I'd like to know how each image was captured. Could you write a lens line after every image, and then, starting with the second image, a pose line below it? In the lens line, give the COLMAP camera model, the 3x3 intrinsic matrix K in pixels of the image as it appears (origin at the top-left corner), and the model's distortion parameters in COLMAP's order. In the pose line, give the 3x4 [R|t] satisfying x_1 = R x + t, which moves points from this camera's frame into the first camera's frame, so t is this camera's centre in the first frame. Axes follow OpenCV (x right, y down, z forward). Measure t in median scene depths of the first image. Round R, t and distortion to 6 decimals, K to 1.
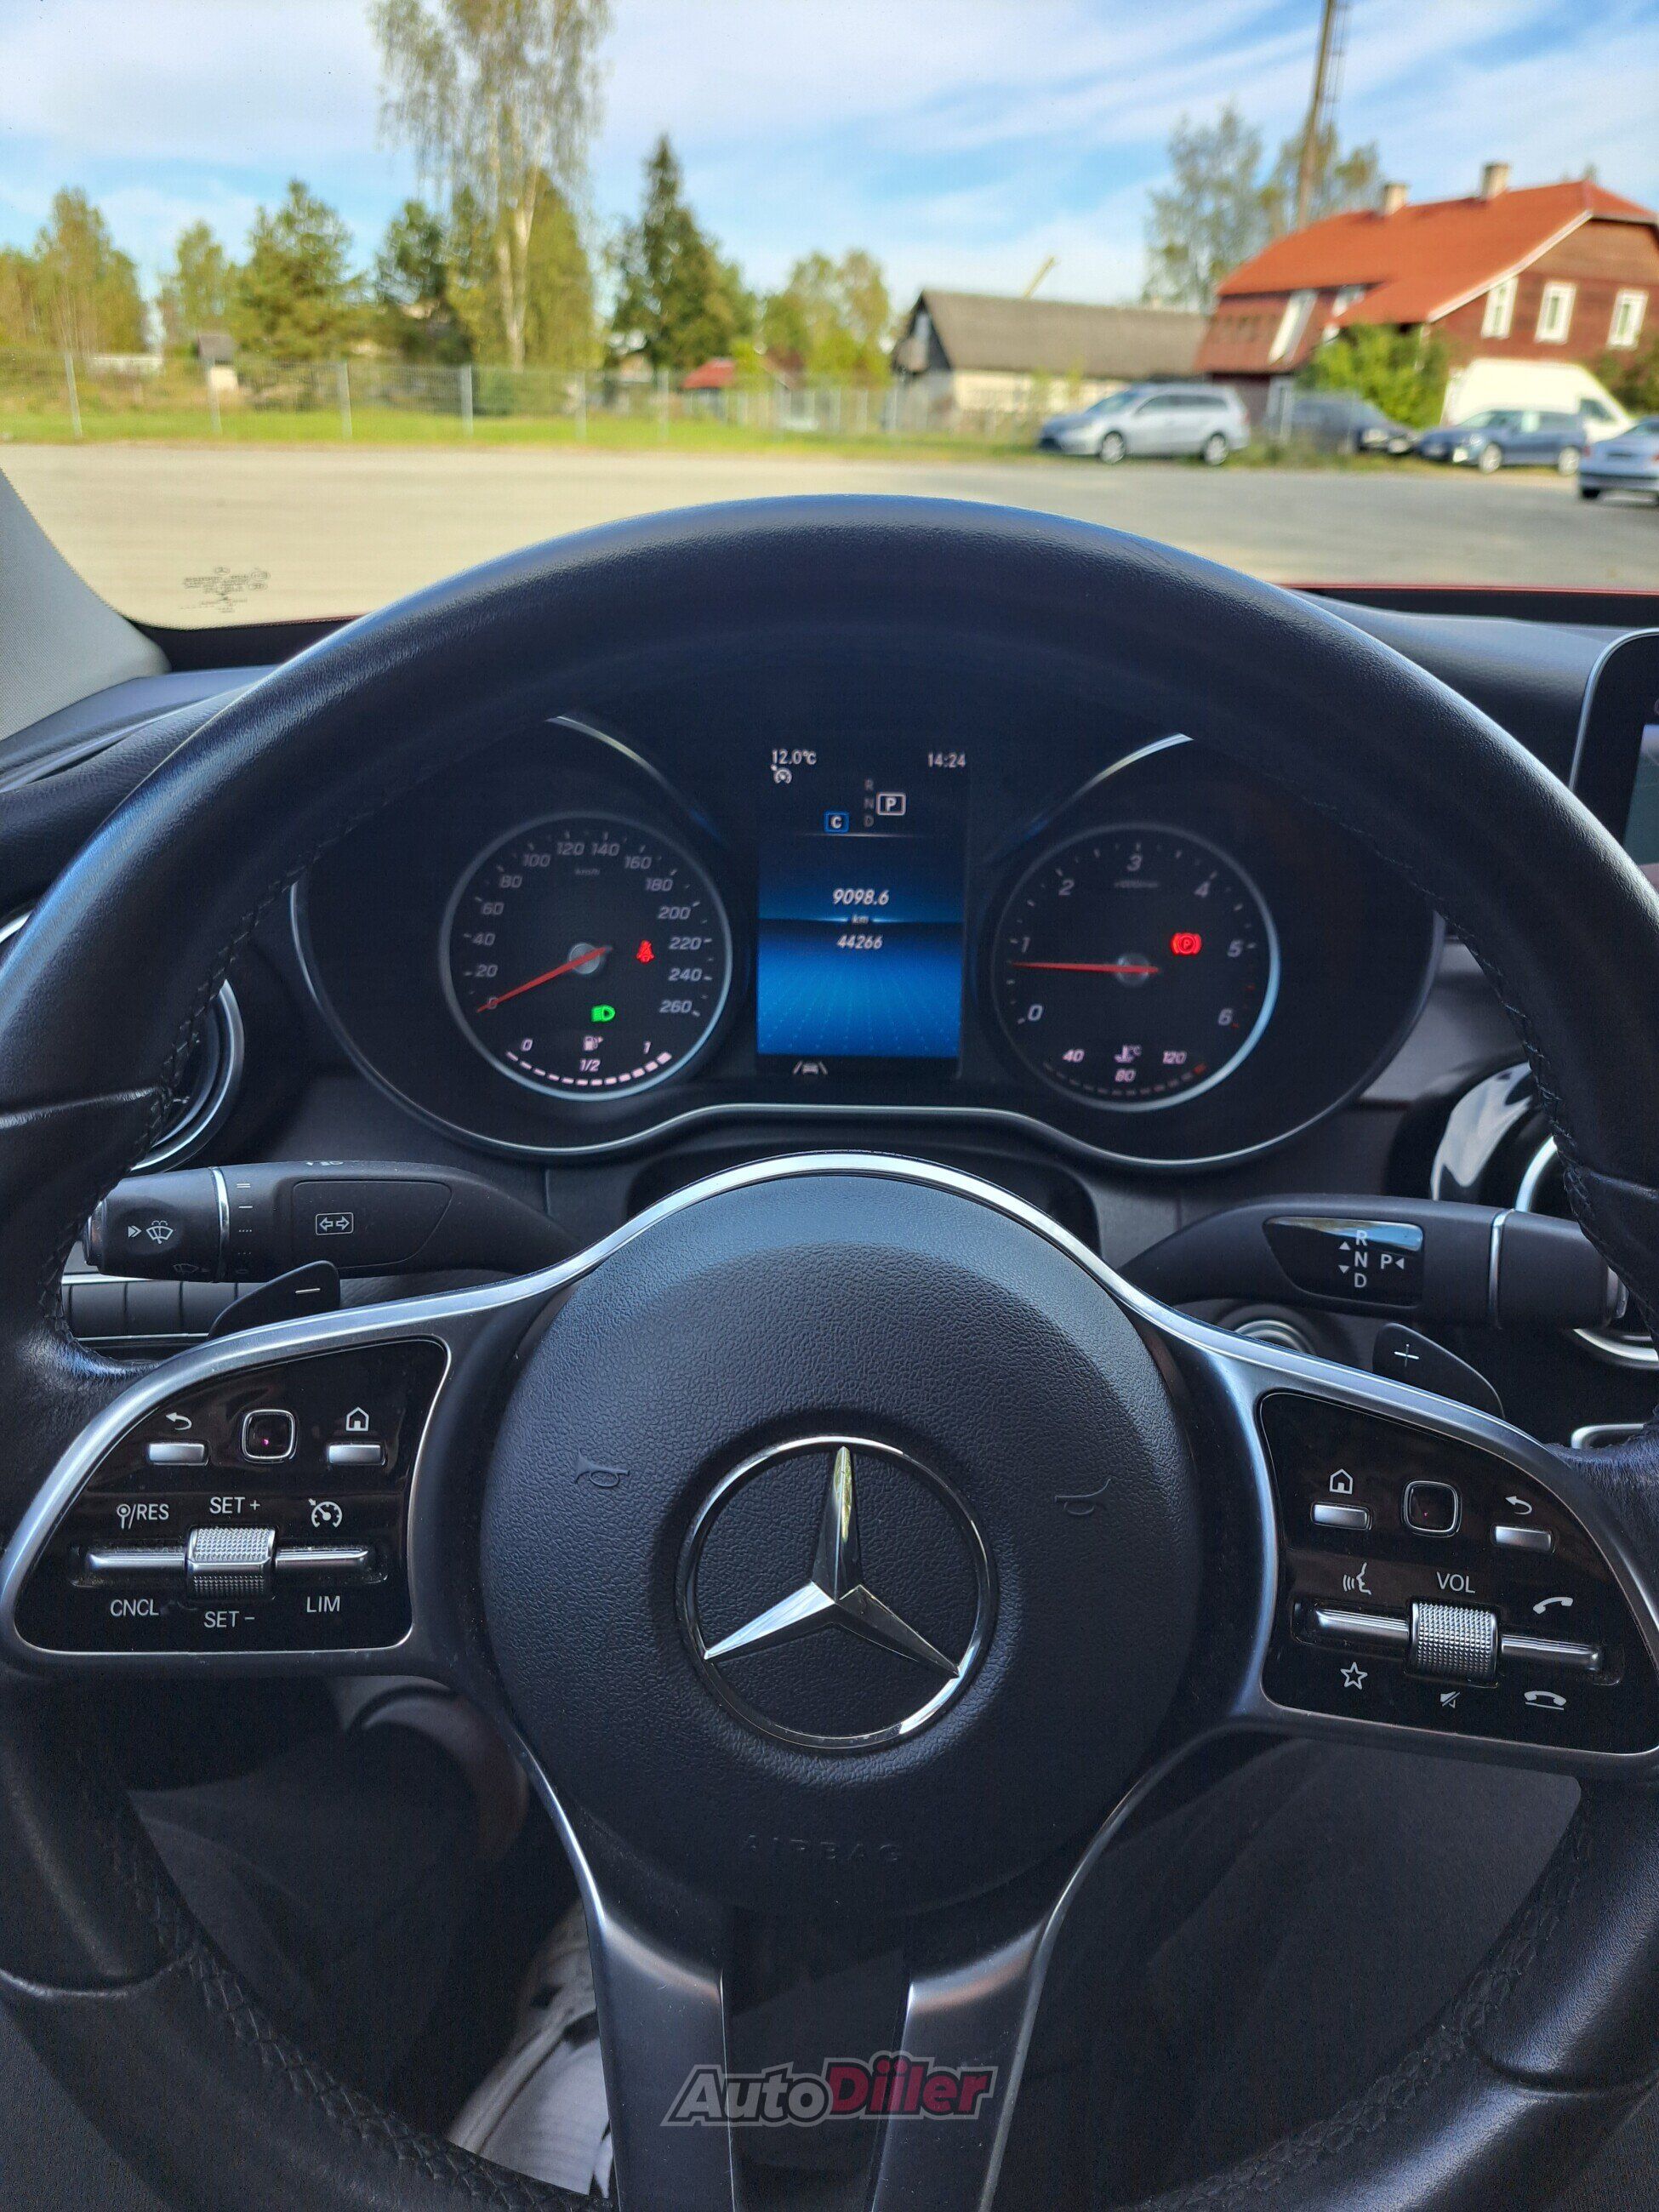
lens RADIAL K [[1680.0, 0, 826.5], [0, 1680.0, 1107.7], [0, 0, 1]] dist [0.012047, 0.016537]
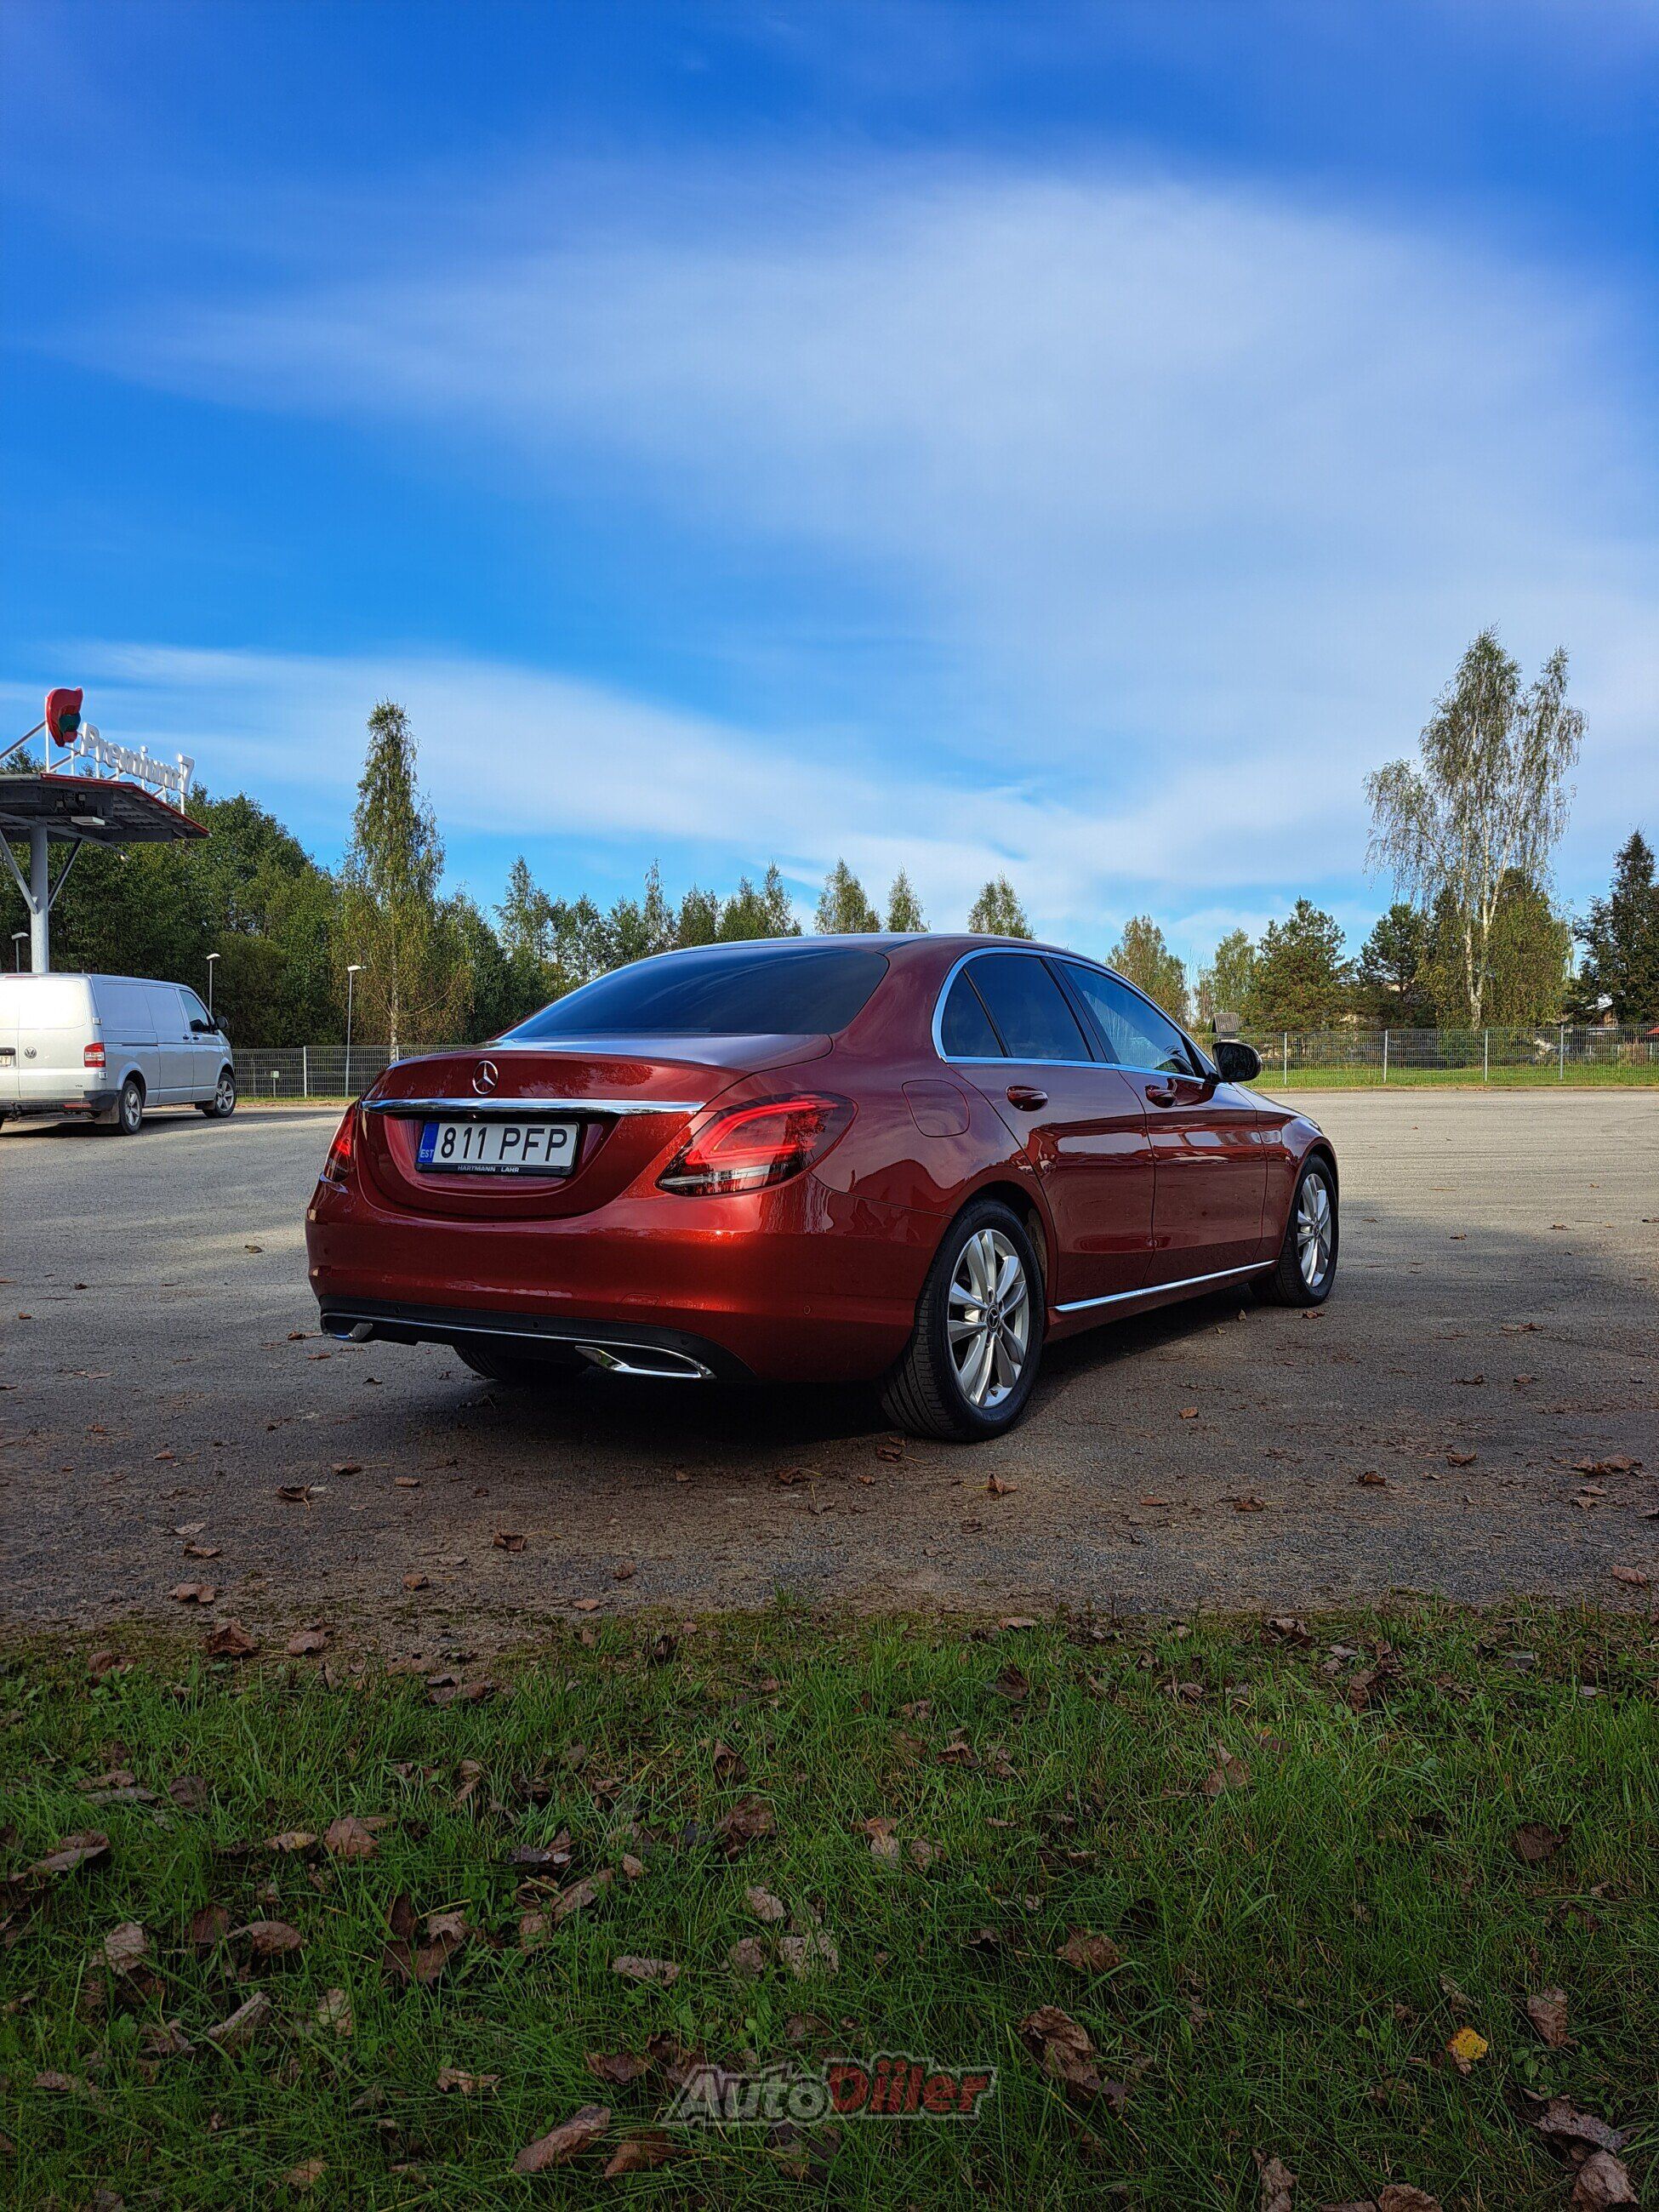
lens RADIAL K [[1680.0, 0, 832.1], [0, 1680.0, 1102.2], [0, 0, 1]] dist [0.012047, 0.016537]
pose [[0.840686, -0.019251, -0.541181, 0.061568], [-0.178723, 0.933507, -0.310841, 0.038182], [0.511180, 0.358041, 0.781346, -0.090281]]
